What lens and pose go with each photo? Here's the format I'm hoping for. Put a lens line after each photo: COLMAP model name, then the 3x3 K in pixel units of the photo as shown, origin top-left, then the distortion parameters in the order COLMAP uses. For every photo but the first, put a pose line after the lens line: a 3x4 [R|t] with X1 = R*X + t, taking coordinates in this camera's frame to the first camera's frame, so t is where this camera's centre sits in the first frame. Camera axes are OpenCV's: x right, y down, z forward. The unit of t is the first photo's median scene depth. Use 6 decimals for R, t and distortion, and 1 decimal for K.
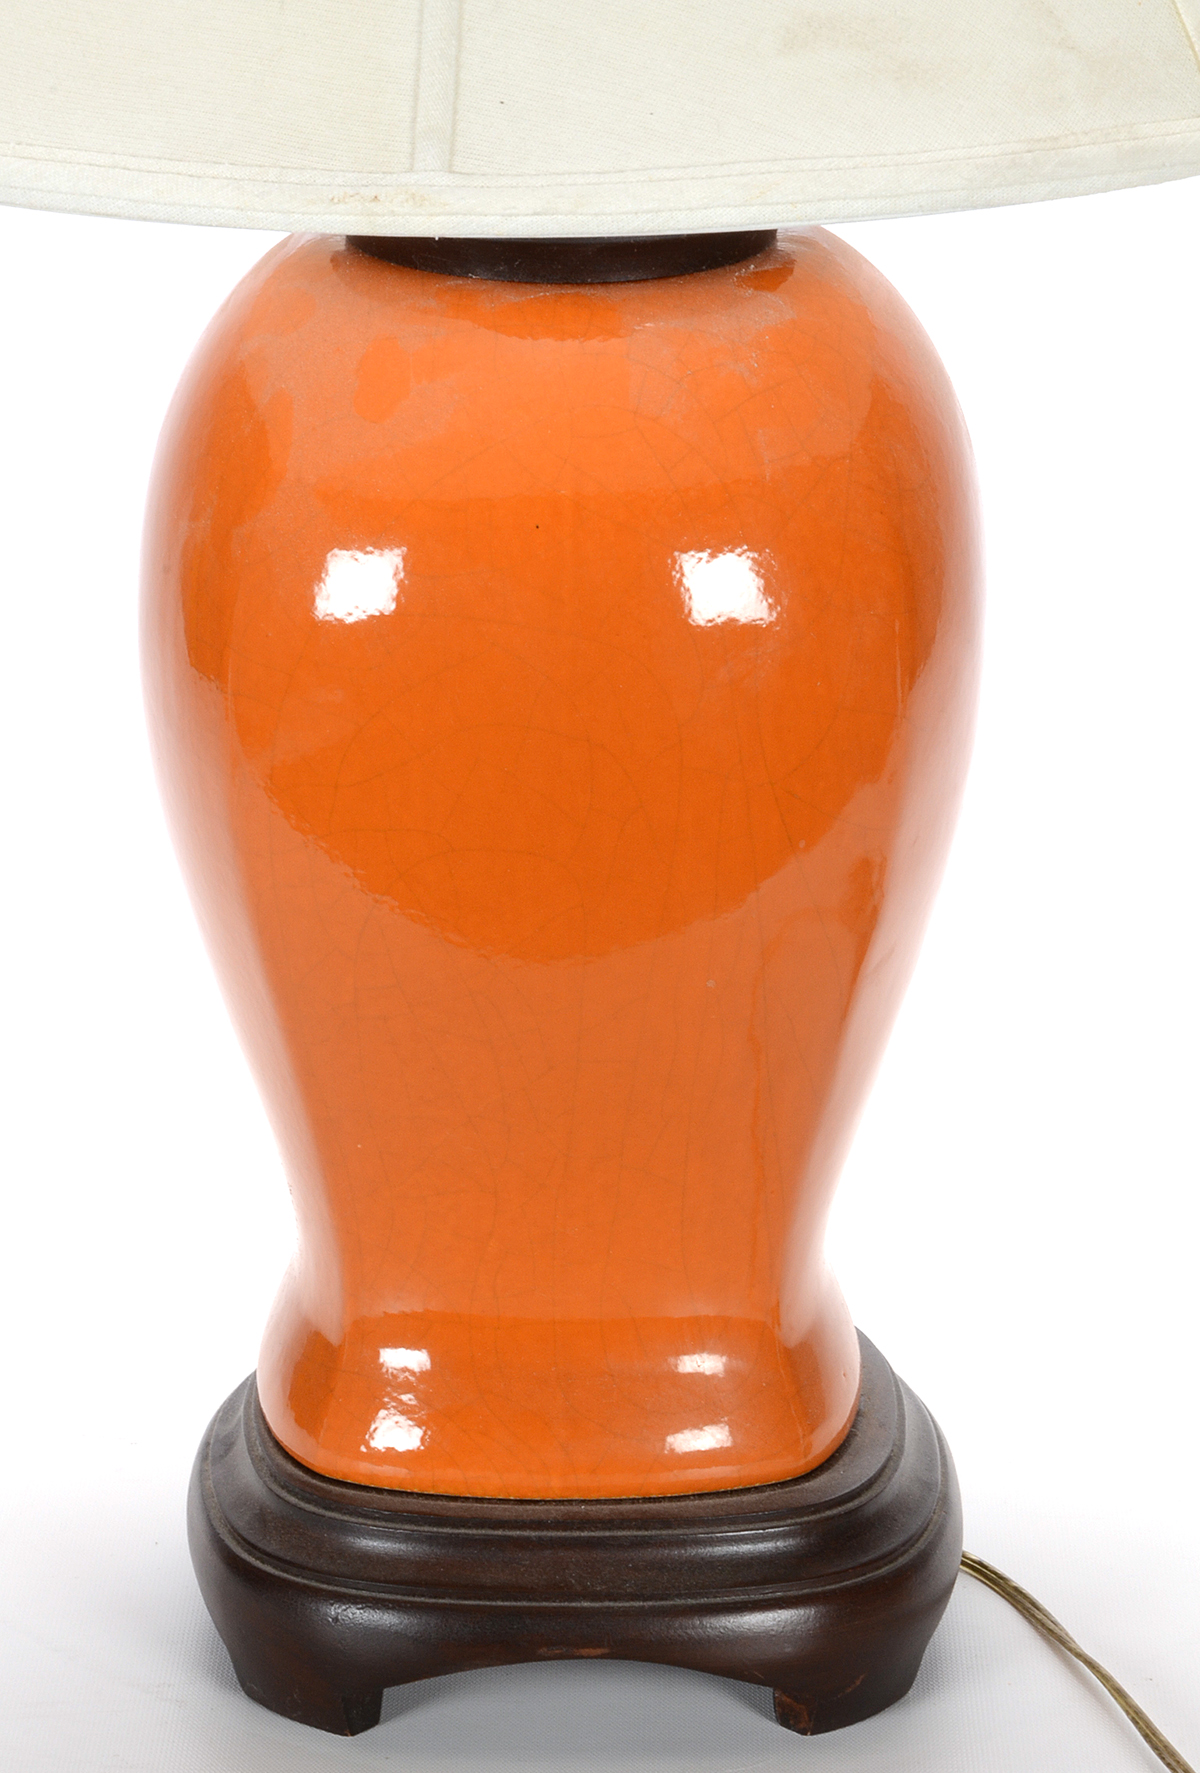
lens RADIAL K [[6554.3, 0, 568.5], [0, 6554.3, 1044.6], [0, 0, 1]] dist [1.026833, 0.000000]
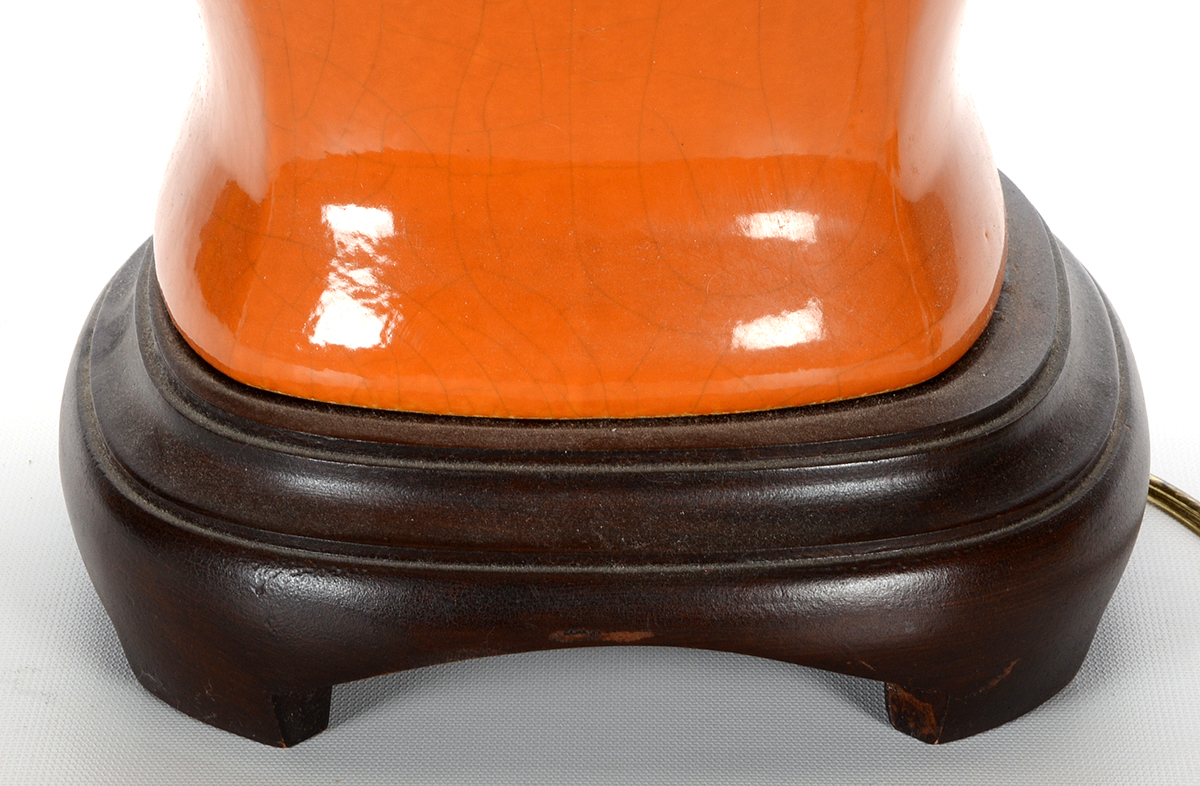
lens RADIAL K [[5807.2, 0, 587.8], [0, 5807.2, 393.6], [0, 0, 1]] dist [1.919647, 0.000000]
pose [[0.999983, -0.005572, -0.001617, 0.000432], [0.005689, 0.996392, 0.084676, 0.014090], [0.001140, -0.084684, 0.996407, 0.383864]]
